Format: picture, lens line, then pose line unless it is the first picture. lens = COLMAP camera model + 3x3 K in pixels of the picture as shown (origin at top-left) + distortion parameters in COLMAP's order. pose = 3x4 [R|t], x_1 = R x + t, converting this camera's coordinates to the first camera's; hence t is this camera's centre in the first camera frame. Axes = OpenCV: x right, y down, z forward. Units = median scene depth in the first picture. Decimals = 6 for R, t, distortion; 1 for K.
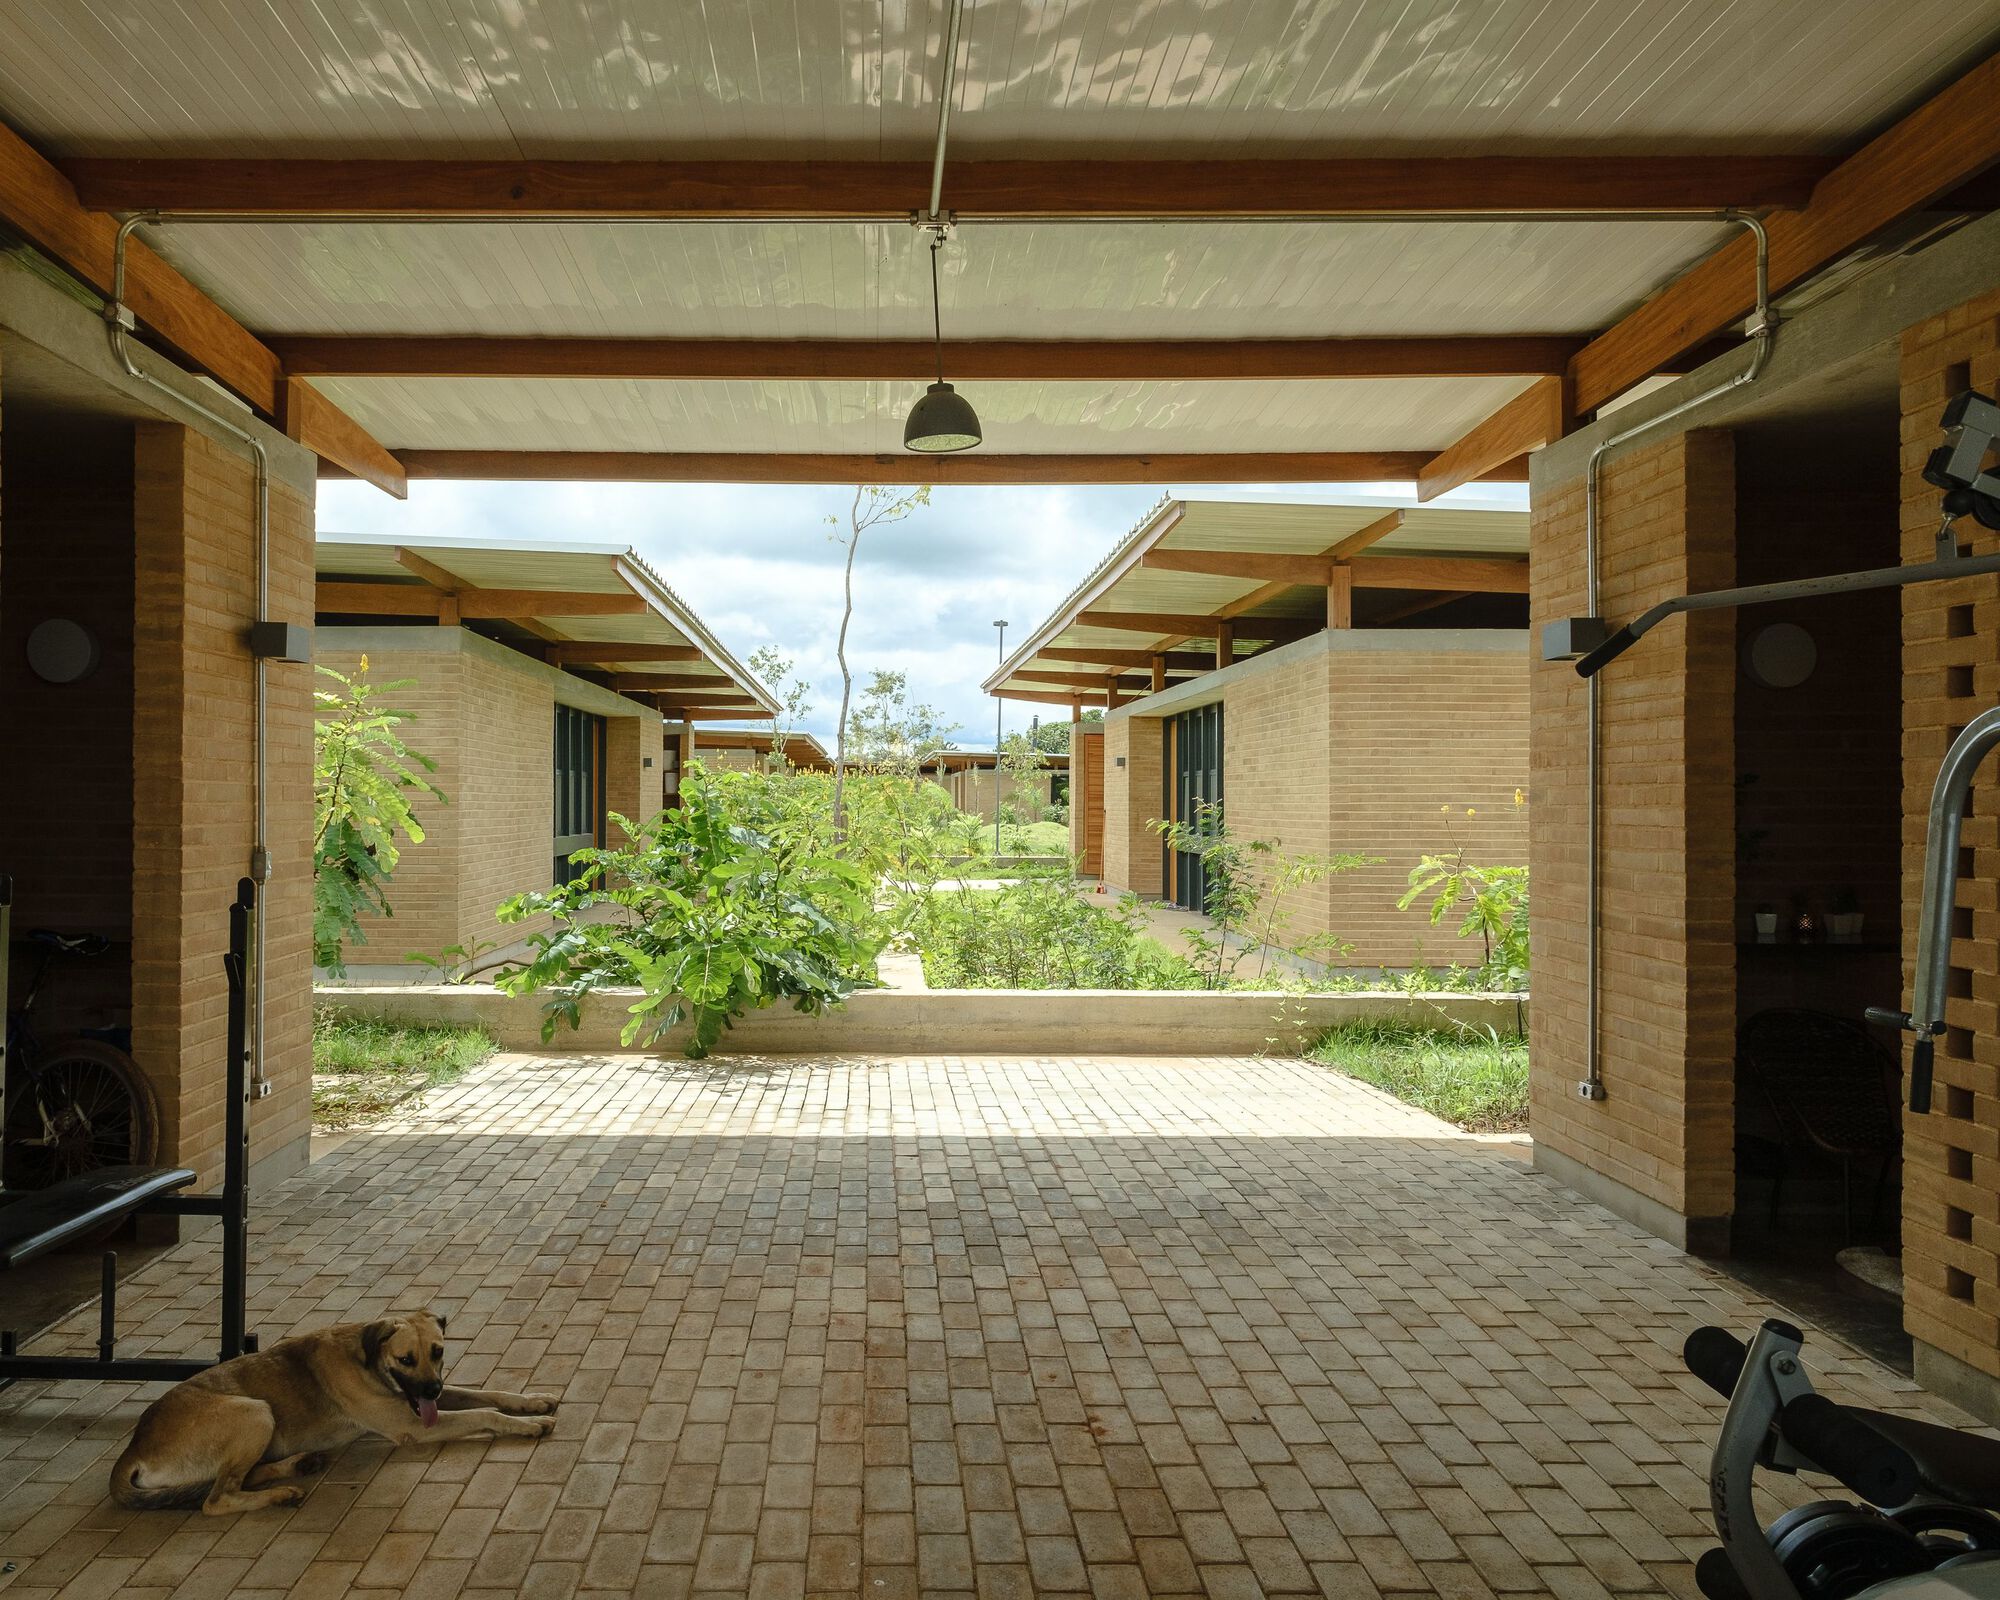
lens RADIAL K [[3732.8, 0, 1000.0], [0, 3732.8, 800.0], [0, 0, 1]] dist [-0.009265, -0.053207]
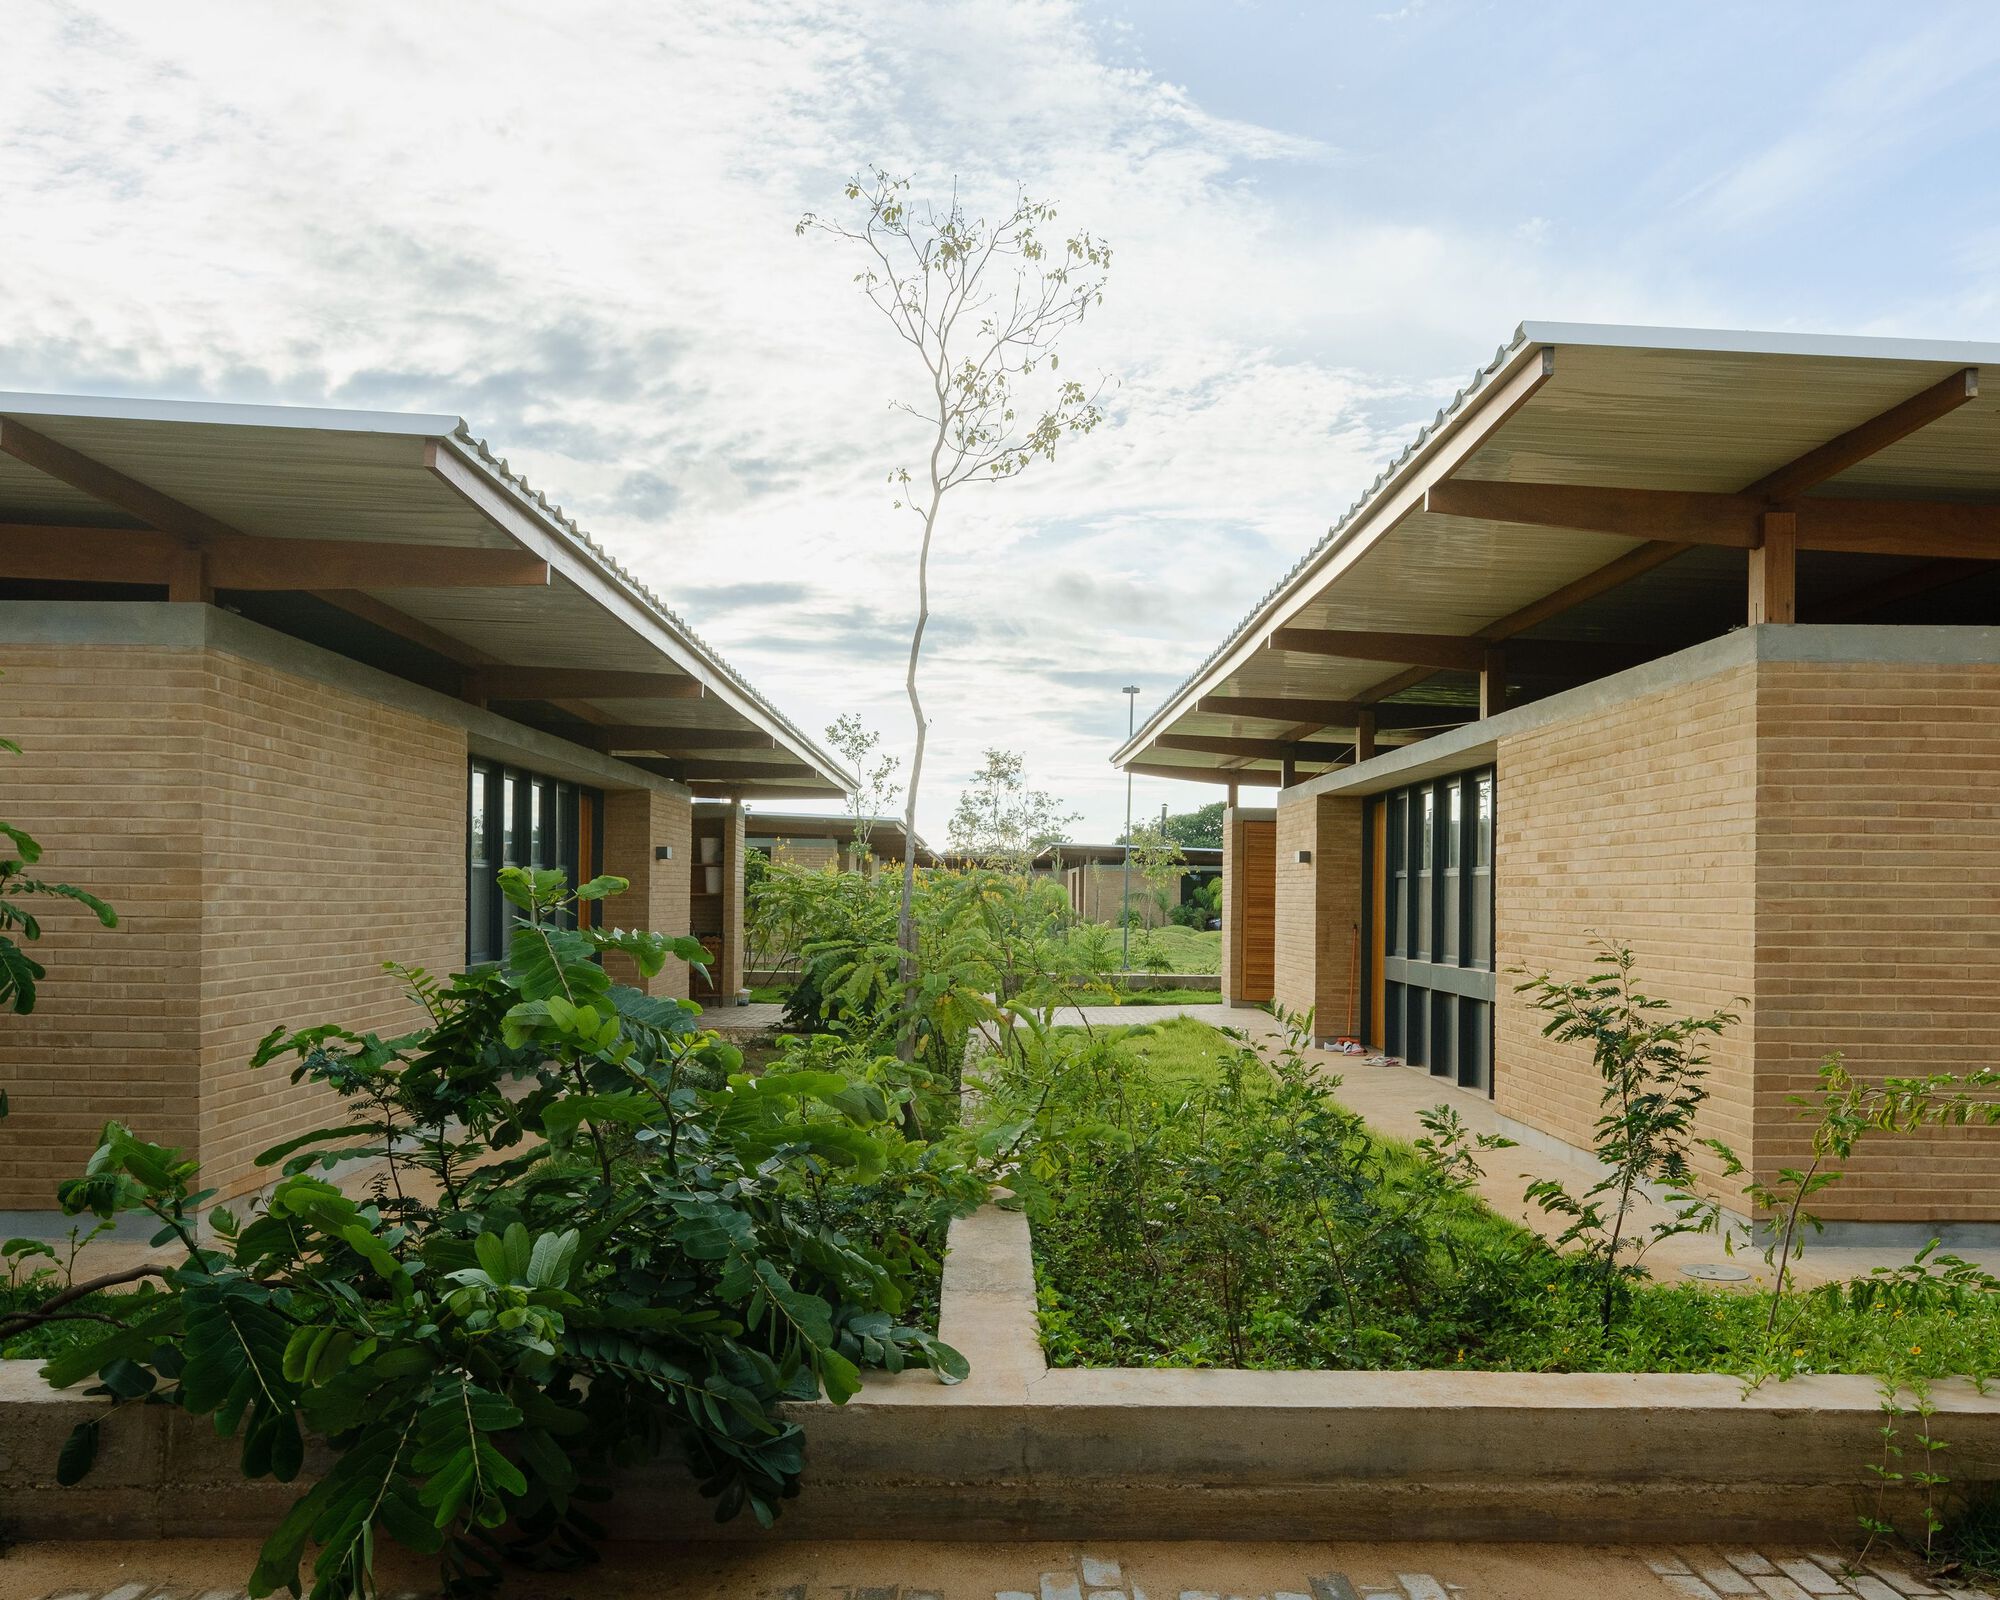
lens RADIAL K [[3732.8, 0, 1000.0], [0, 3732.8, 800.0], [0, 0, 1]] dist [-0.009265, -0.053207]
pose [[0.999503, 0.007027, -0.030720, -0.008746], [-0.007803, 0.999652, -0.025210, -0.003809], [0.030532, 0.025437, 0.999210, 0.417181]]
